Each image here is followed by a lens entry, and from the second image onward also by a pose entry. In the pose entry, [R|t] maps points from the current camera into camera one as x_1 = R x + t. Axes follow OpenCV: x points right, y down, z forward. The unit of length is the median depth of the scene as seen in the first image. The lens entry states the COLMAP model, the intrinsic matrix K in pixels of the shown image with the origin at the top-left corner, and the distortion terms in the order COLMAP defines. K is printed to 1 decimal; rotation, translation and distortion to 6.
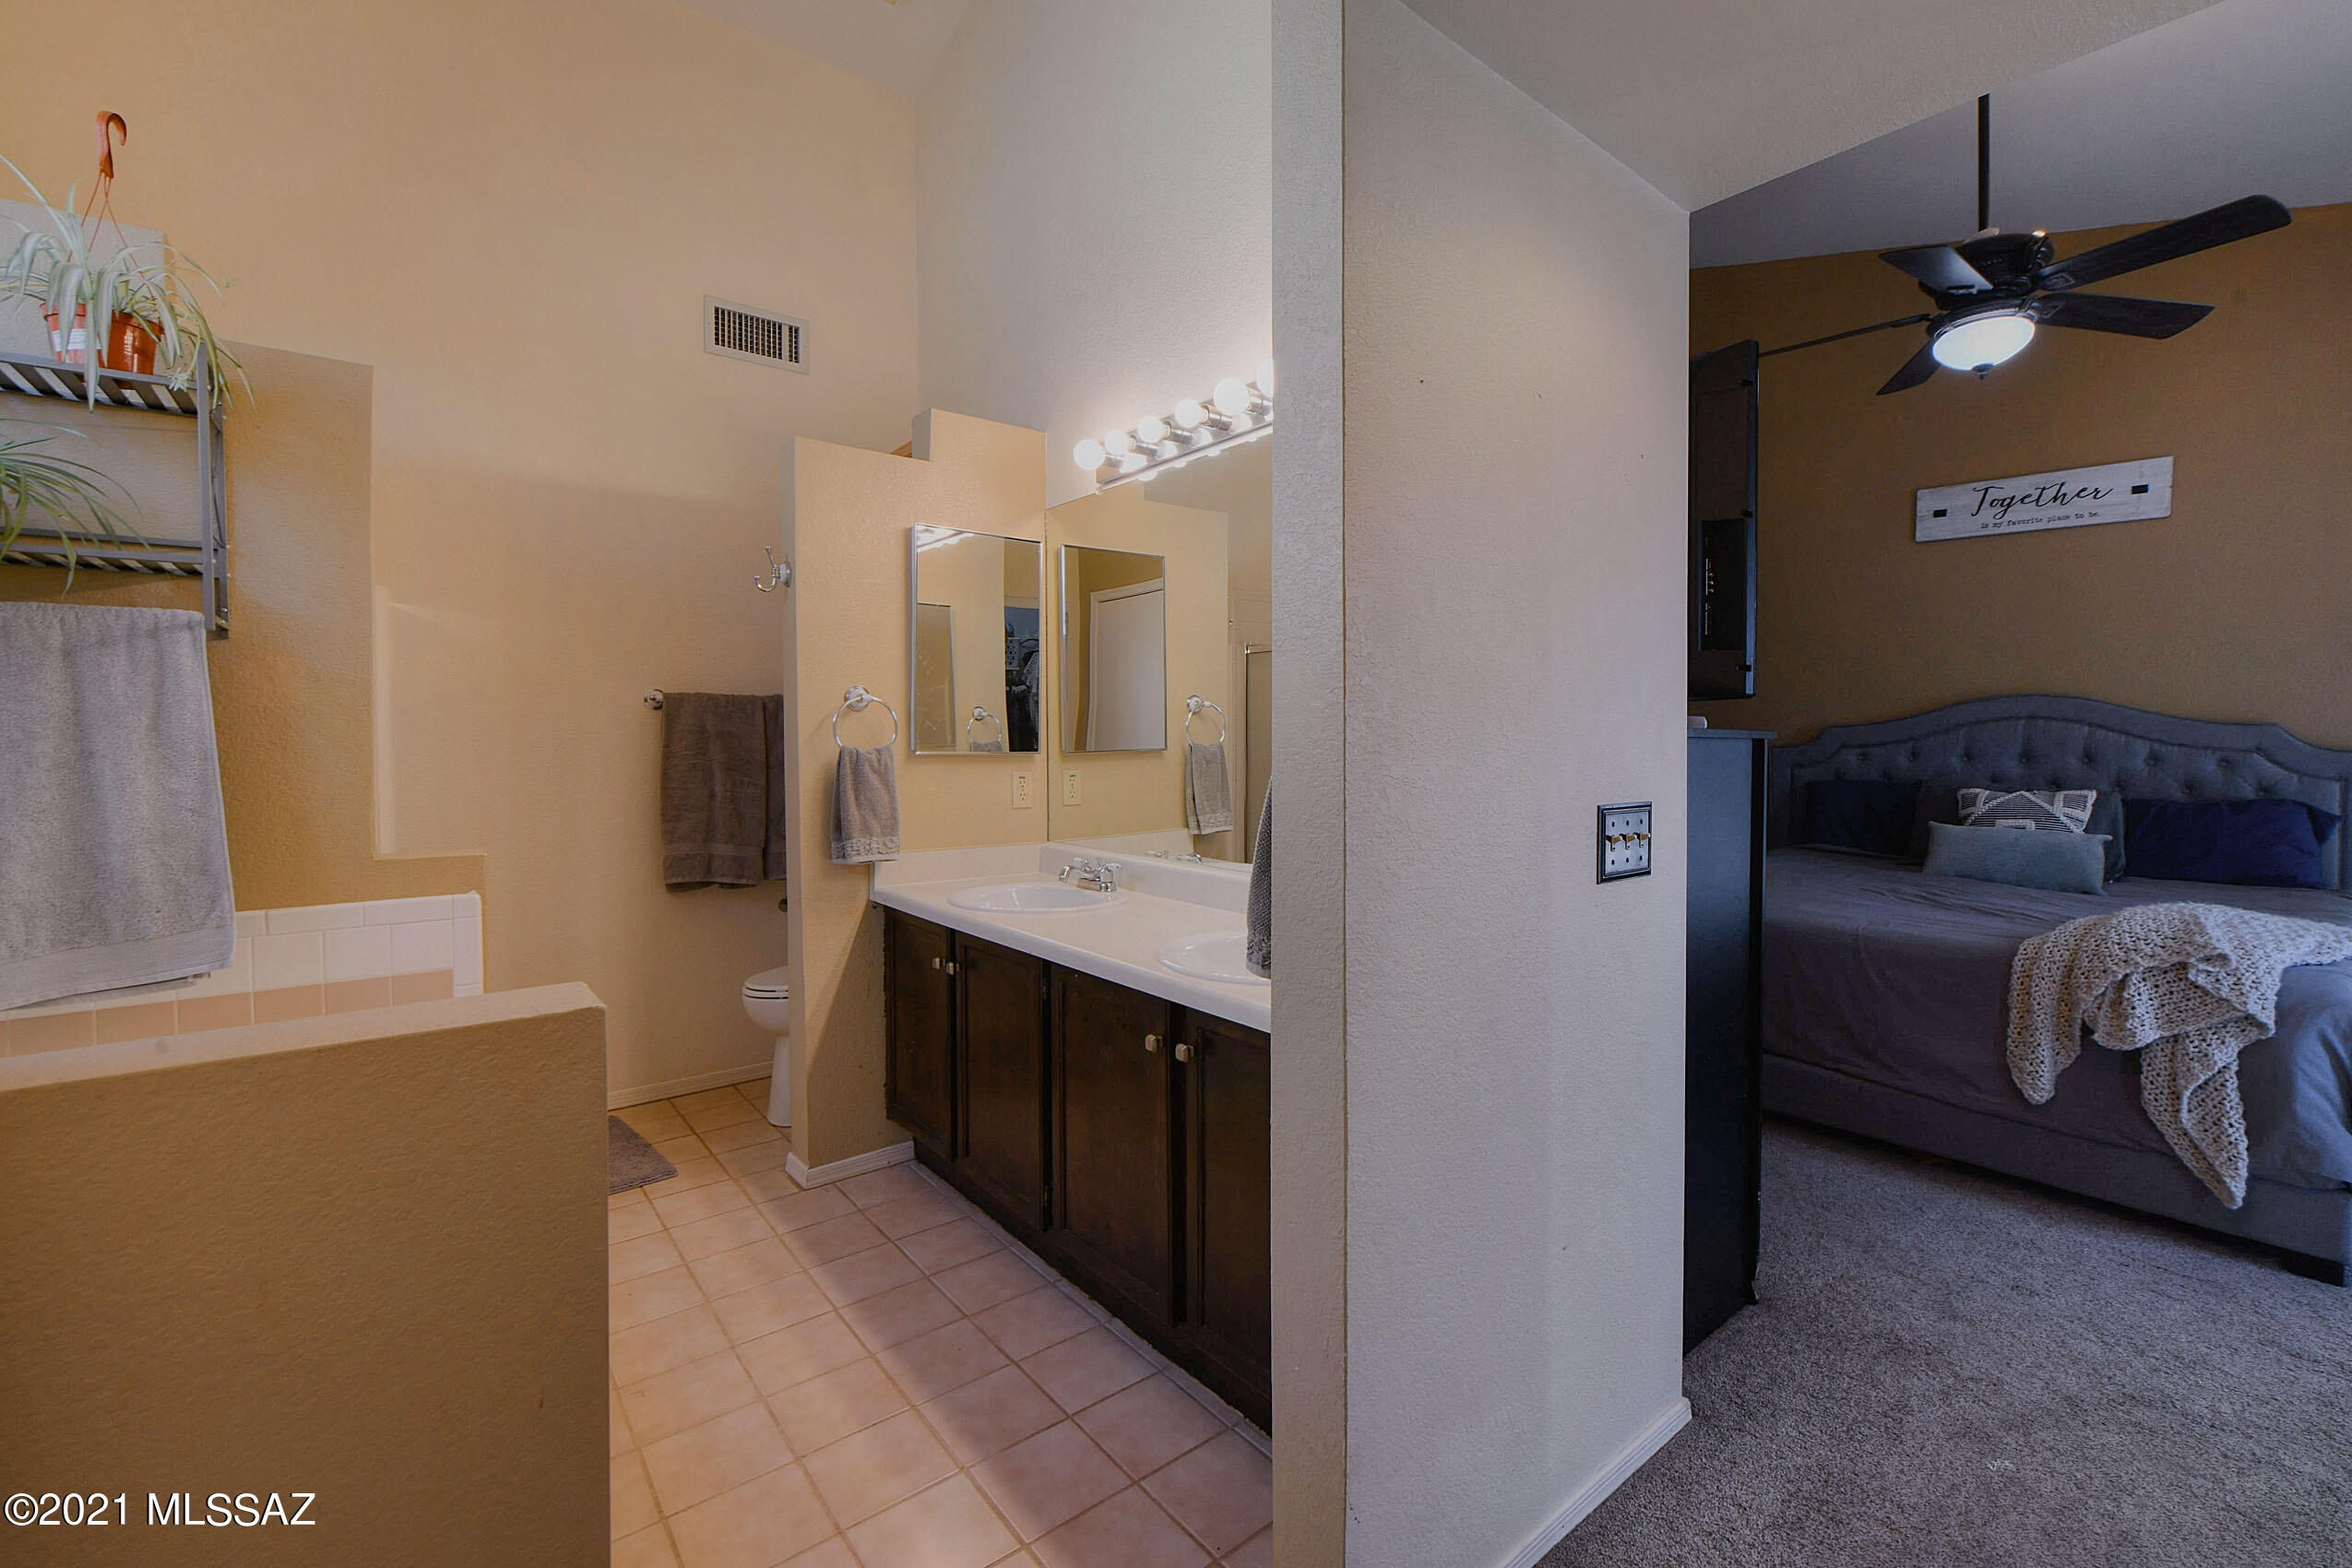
lens RADIAL K [[976.8, 0, 1173.3], [0, 976.8, 755.3], [0, 0, 1]] dist [-0.004908, -0.000807]
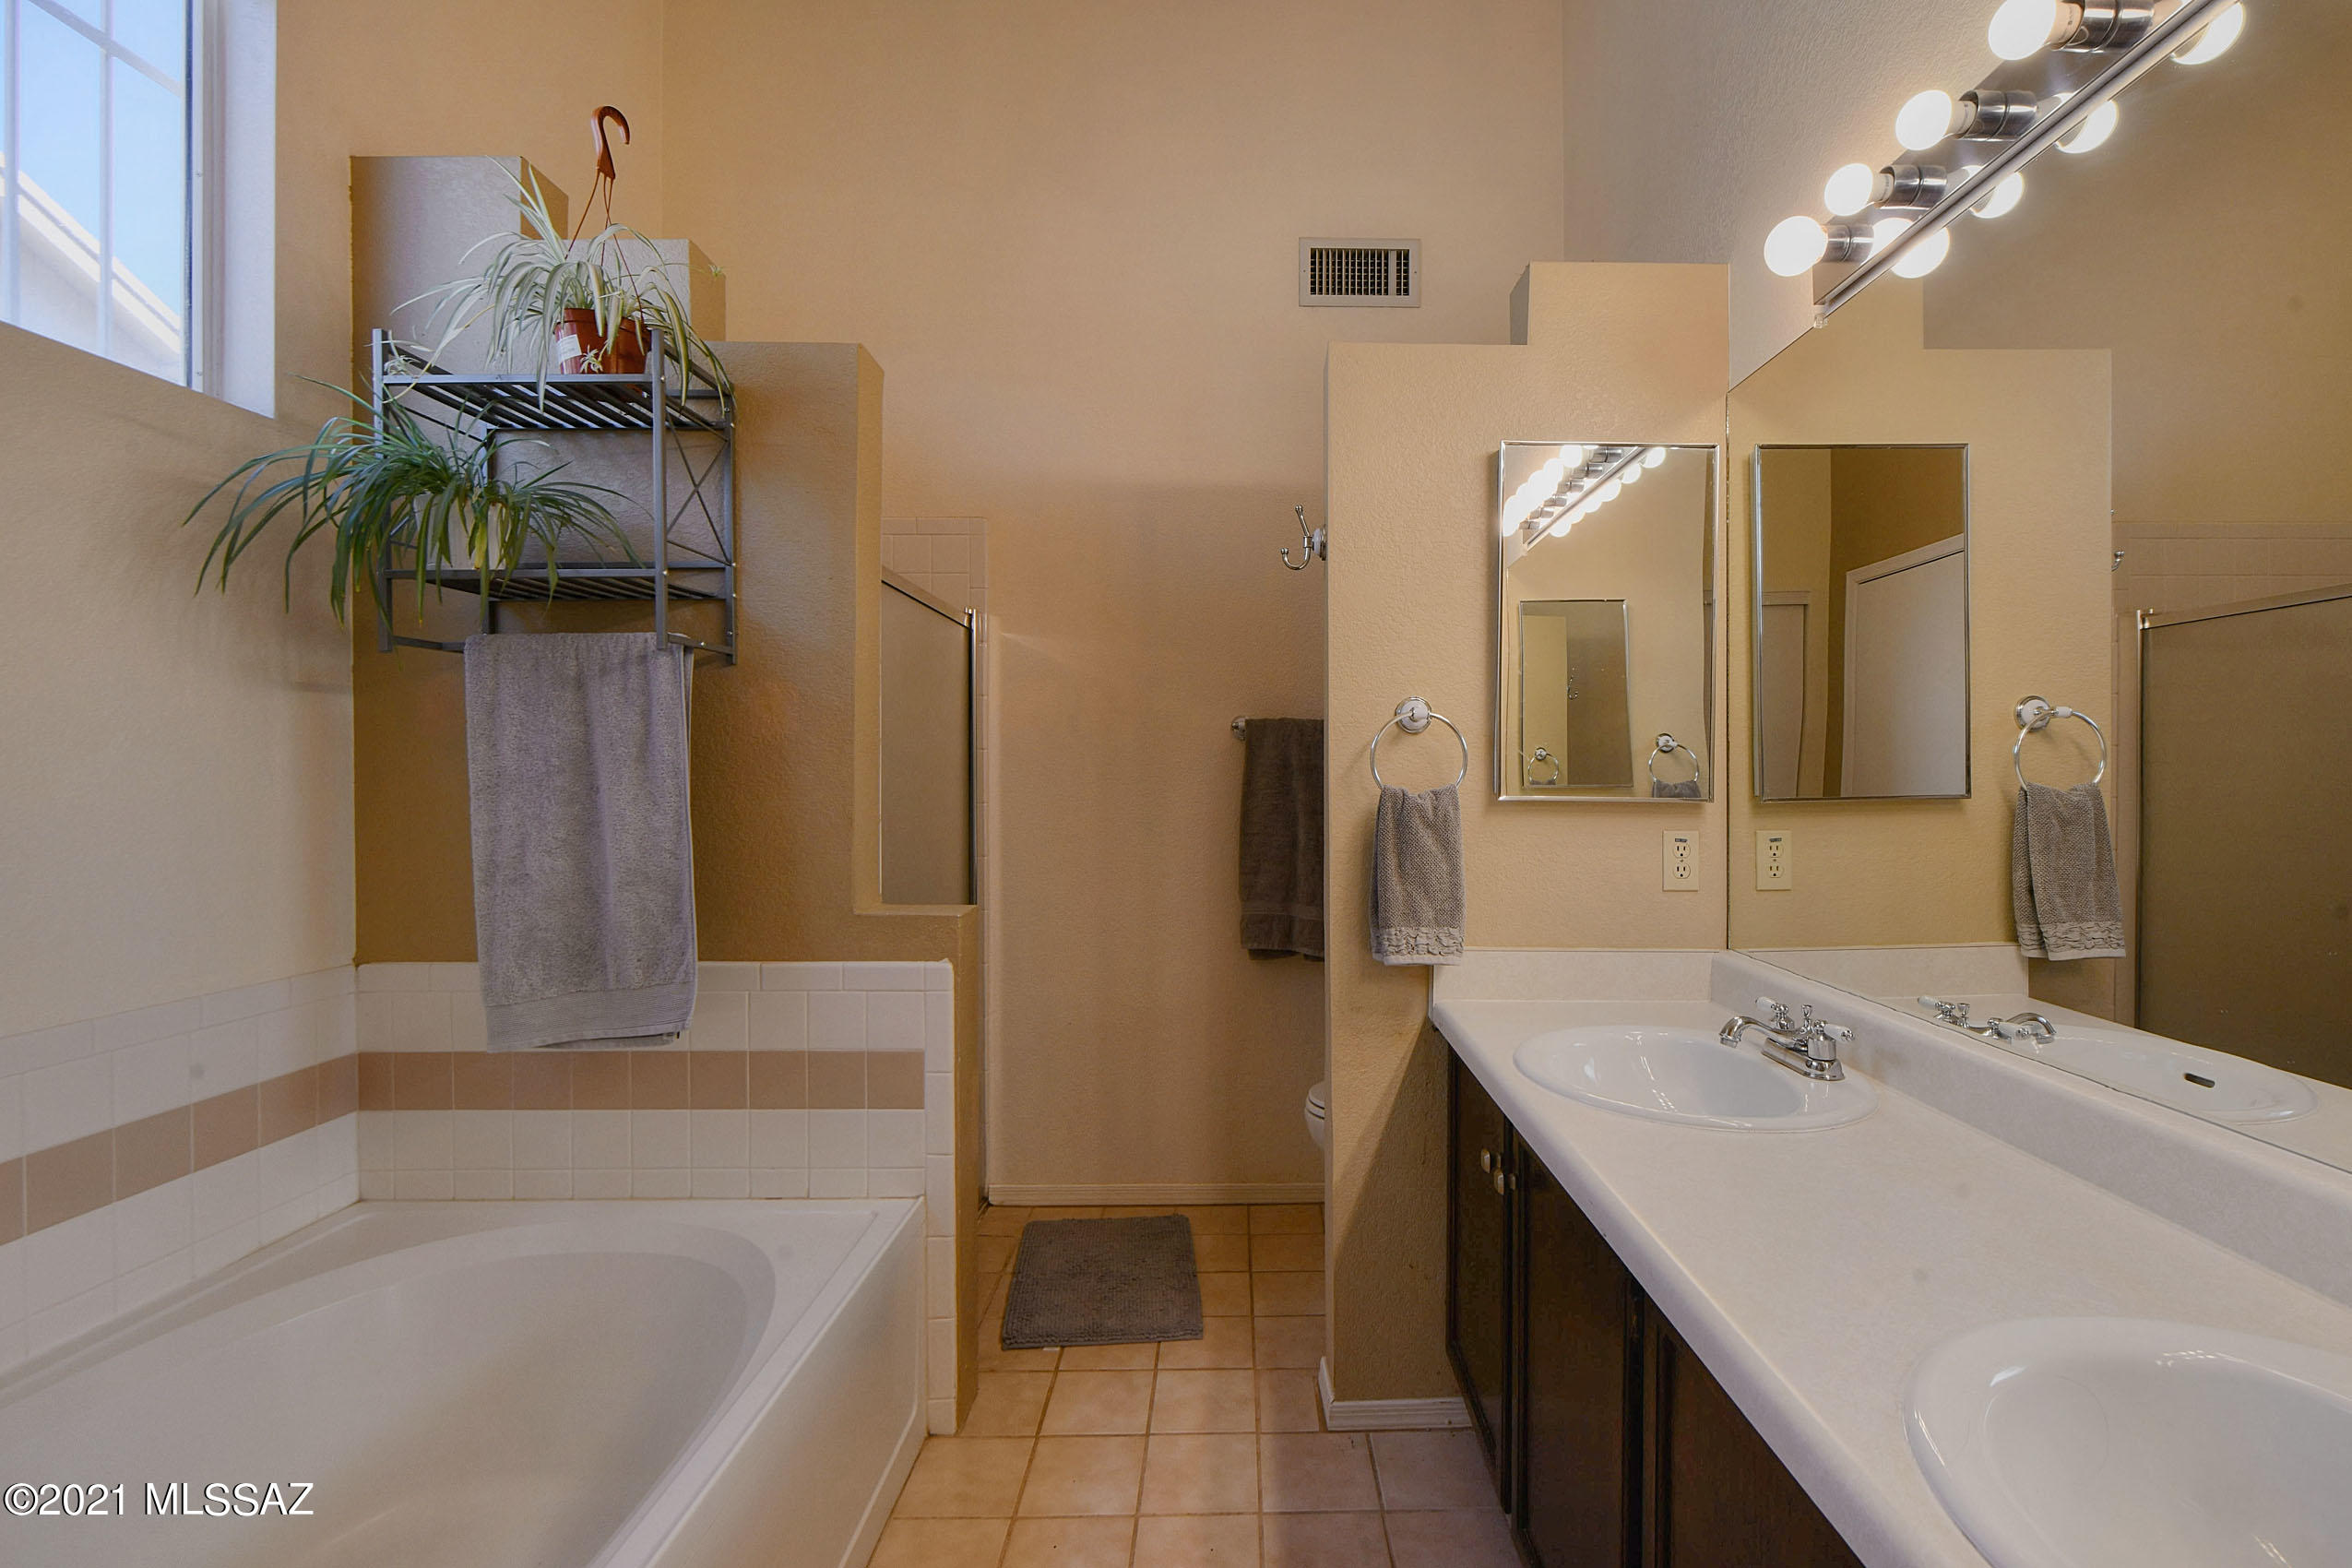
lens RADIAL K [[1159.8, 0, 1176.0], [0, 1159.8, 784.0], [0, 0, 1]] dist [-0.012094, -0.000817]
pose [[0.817414, 0.006897, -0.576009, 0.001615], [-0.012504, 0.999905, -0.005772, -0.004422], [0.575915, 0.011921, 0.817423, 0.261288]]
